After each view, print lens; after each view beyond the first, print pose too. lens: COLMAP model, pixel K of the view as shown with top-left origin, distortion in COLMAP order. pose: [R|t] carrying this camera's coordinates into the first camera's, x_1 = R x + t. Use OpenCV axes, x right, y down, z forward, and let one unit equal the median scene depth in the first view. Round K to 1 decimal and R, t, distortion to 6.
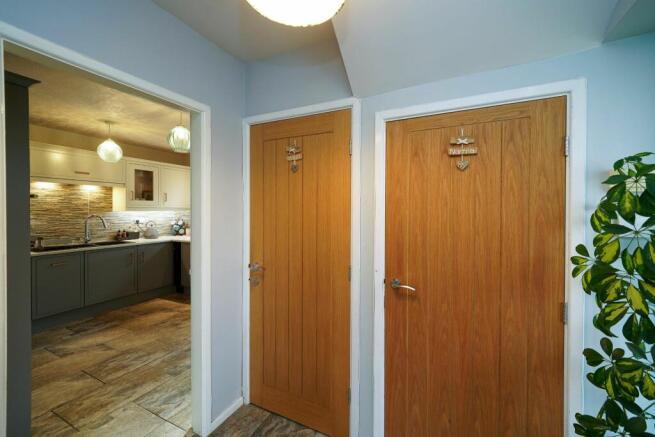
lens RADIAL K [[256.6, 0, 329.9], [0, 256.6, 211.1], [0, 0, 1]] dist [-0.000314, 0.000209]
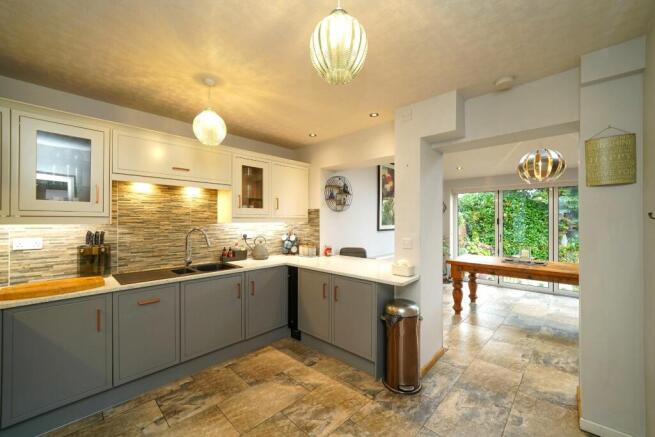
lens RADIAL K [[256.6, 0, 327.7], [0, 256.6, 218.9], [0, 0, 1]] dist [-0.000314, 0.000209]
pose [[0.948535, -0.006554, -0.316604, -0.299228], [0.002655, 0.999915, -0.012747, -0.000846], [0.316660, 0.011250, 0.948472, 0.385970]]
